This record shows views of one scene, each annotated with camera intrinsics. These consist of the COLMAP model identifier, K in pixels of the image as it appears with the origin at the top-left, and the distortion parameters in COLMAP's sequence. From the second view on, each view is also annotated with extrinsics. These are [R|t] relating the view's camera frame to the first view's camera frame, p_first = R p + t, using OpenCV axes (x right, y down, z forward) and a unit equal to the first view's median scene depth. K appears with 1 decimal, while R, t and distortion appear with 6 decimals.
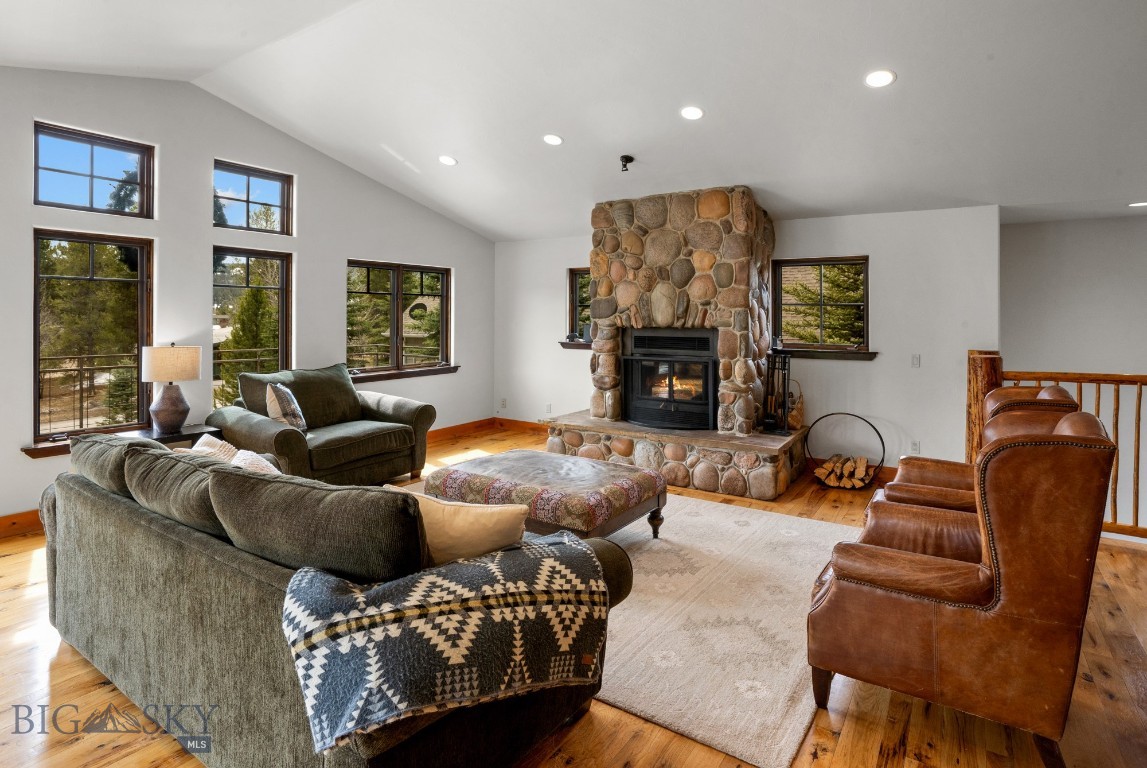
lens RADIAL K [[598.4, 0, 567.6], [0, 598.4, 317.3], [0, 0, 1]] dist [-0.037624, 0.009305]
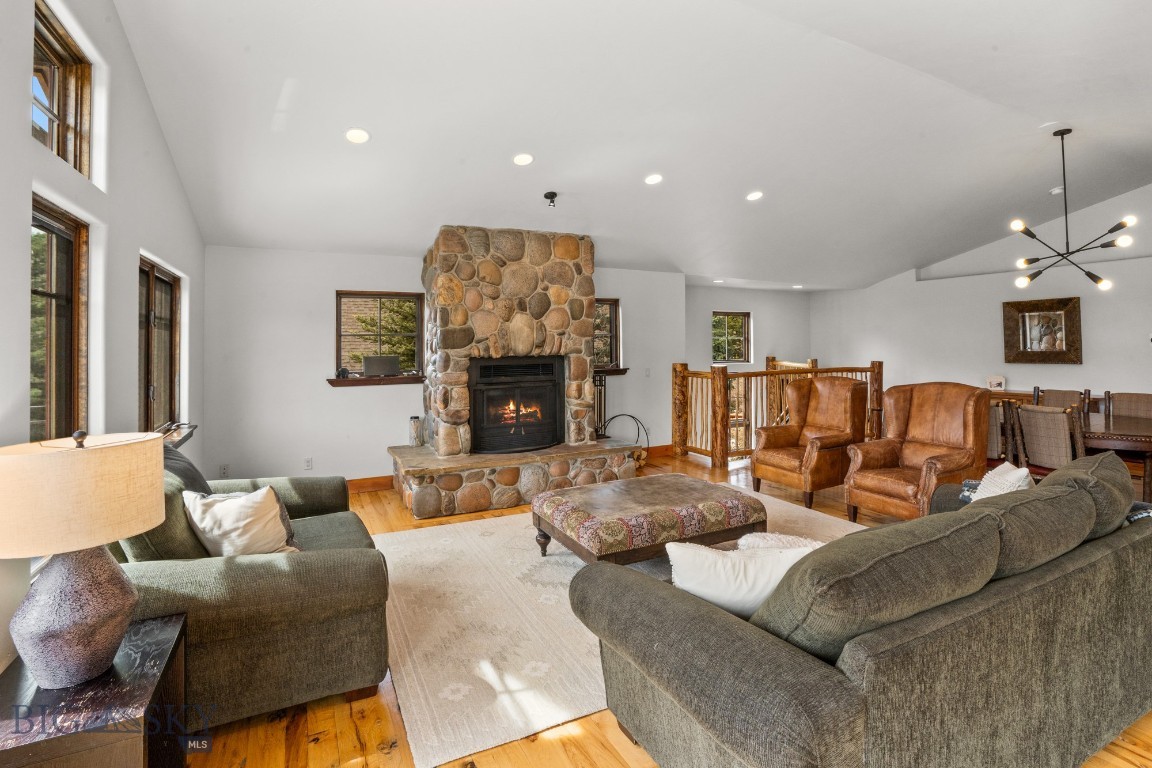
lens RADIAL K [[561.3, 0, 583.7], [0, 561.3, 346.0], [0, 0, 1]] dist [-0.050957, 0.016426]
pose [[0.479428, -0.013396, 0.877479, -0.679055], [0.010699, 0.999898, 0.009419, -0.009442], [-0.877516, 0.004872, 0.479523, 0.447673]]
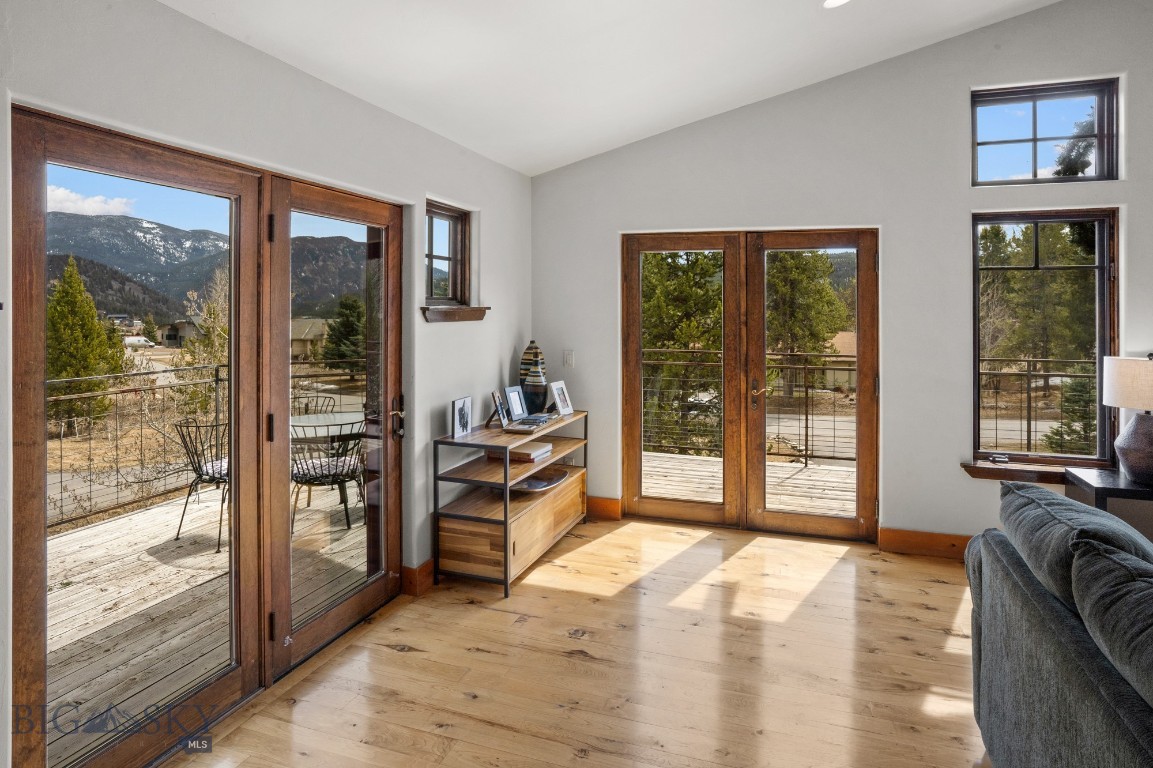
lens RADIAL K [[661.1, 0, 588.0], [0, 661.1, 304.2], [0, 0, 1]] dist [-0.020975, 0.008229]
pose [[0.274061, -0.009191, -0.961668, -0.093911], [-0.001495, 0.999949, -0.009983, -0.004234], [0.961711, 0.004174, 0.274034, 0.129917]]
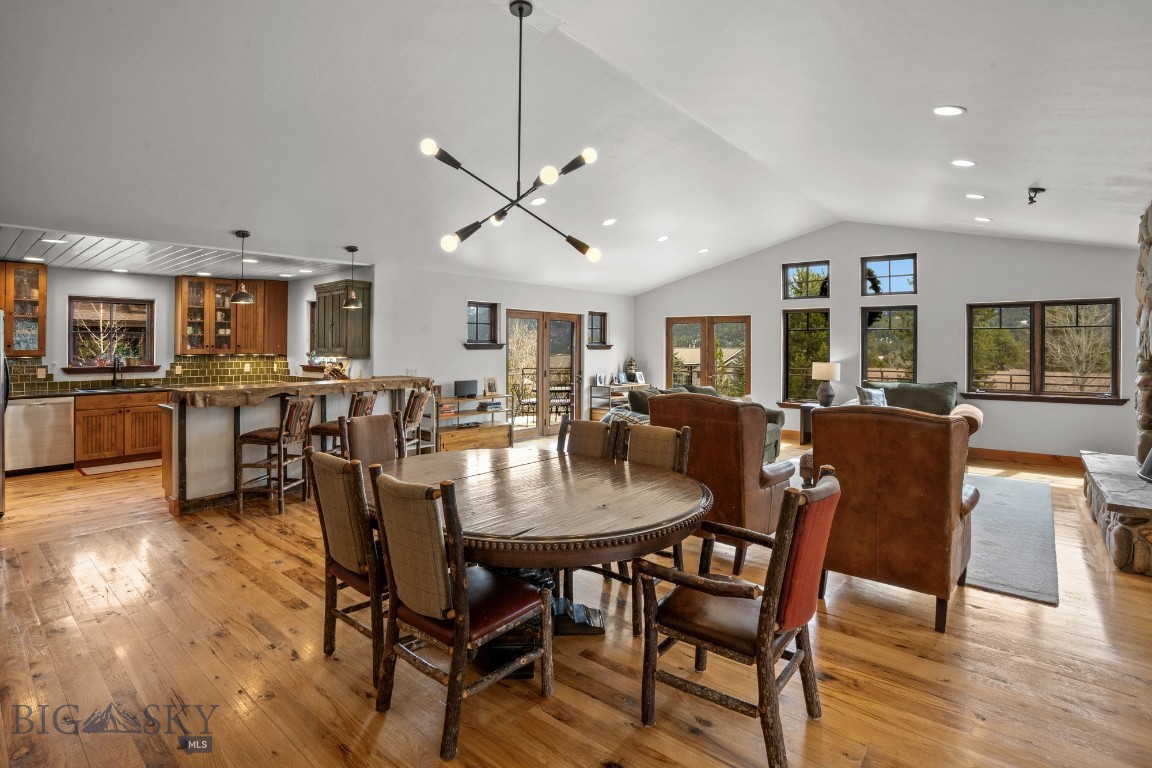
lens RADIAL K [[561.3, 0, 578.4], [0, 561.3, 339.0], [0, 0, 1]] dist [-0.050957, 0.016426]
pose [[-0.099324, -0.018808, -0.994877, 1.015625], [-0.003043, 0.999822, -0.018598, 0.006559], [0.995051, 0.001180, -0.099363, 0.297268]]
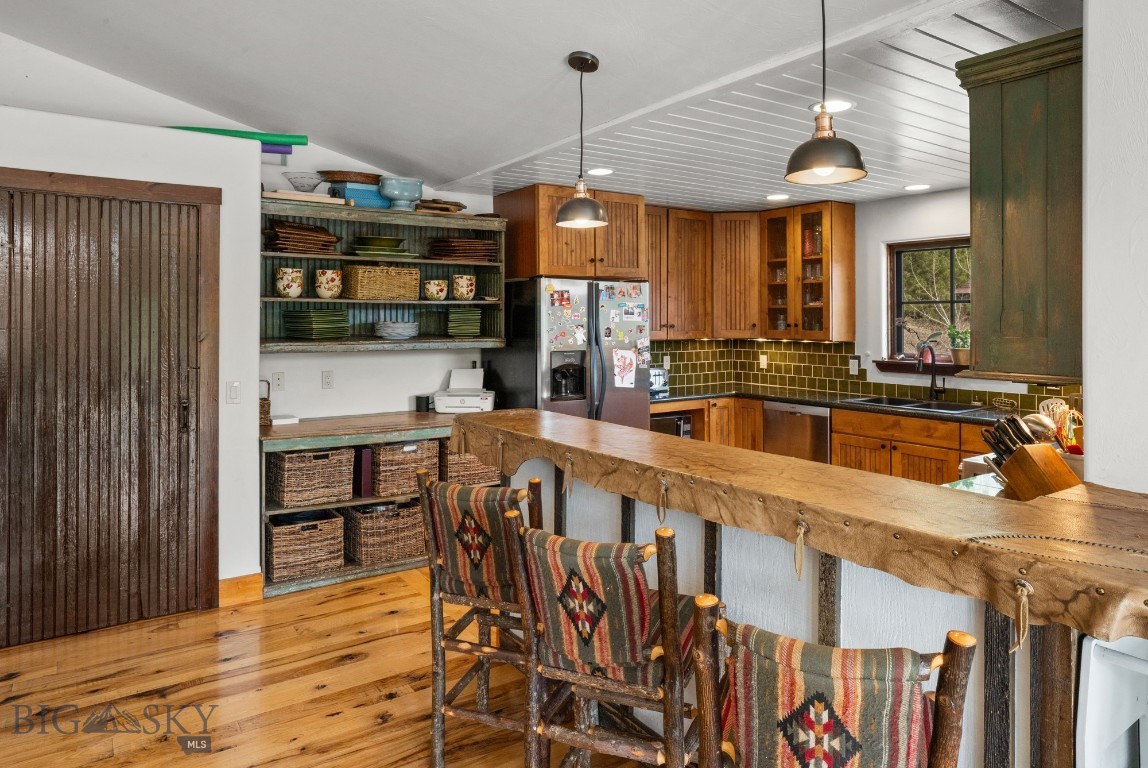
lens RADIAL K [[722.7, 0, 575.4], [0, 722.7, 310.9], [0, 0, 1]] dist [-0.031719, 0.006658]
pose [[-0.930072, -0.003963, 0.367355, -0.030338], [-0.007899, 0.999926, -0.009212, -0.004426], [-0.367292, -0.011470, -0.930035, 0.117175]]
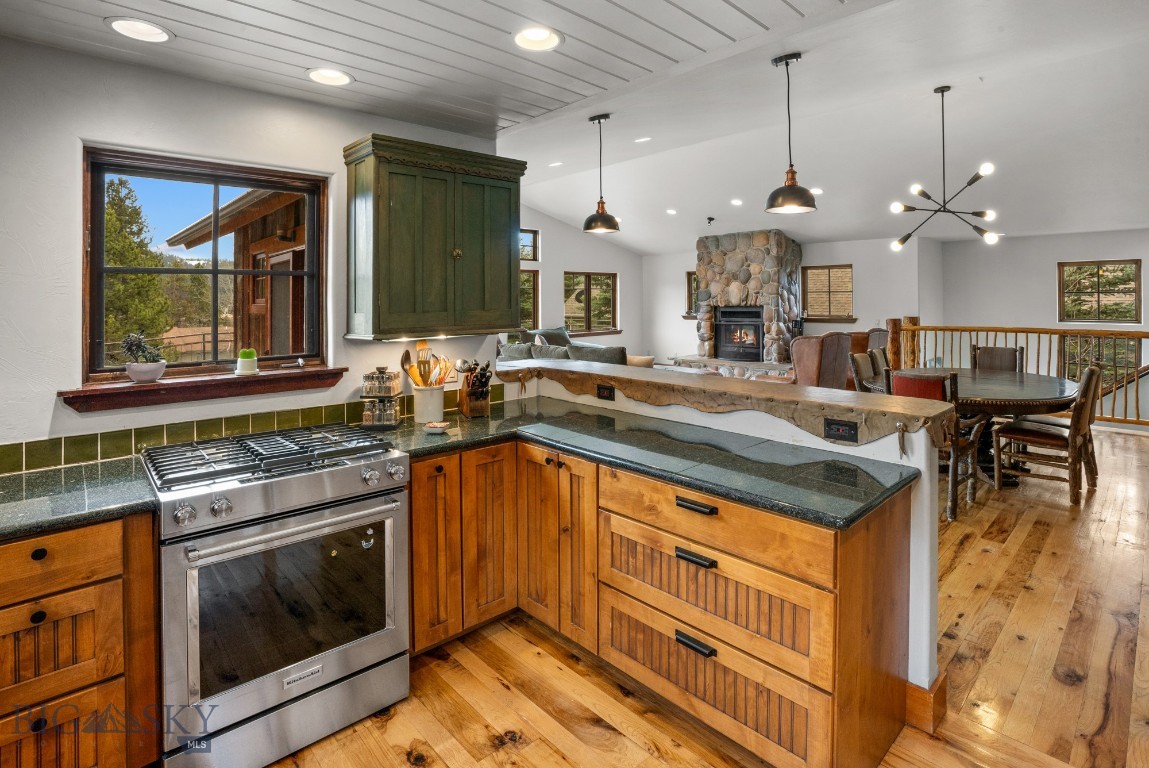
lens RADIAL K [[559.8, 0, 585.4], [0, 559.8, 293.1], [0, 0, 1]] dist [-0.050957, 0.016426]
pose [[0.975962, -0.012820, -0.217564, 0.087453], [0.010177, 0.999860, -0.013265, -0.004634], [0.217703, 0.010732, 0.975956, -0.793809]]
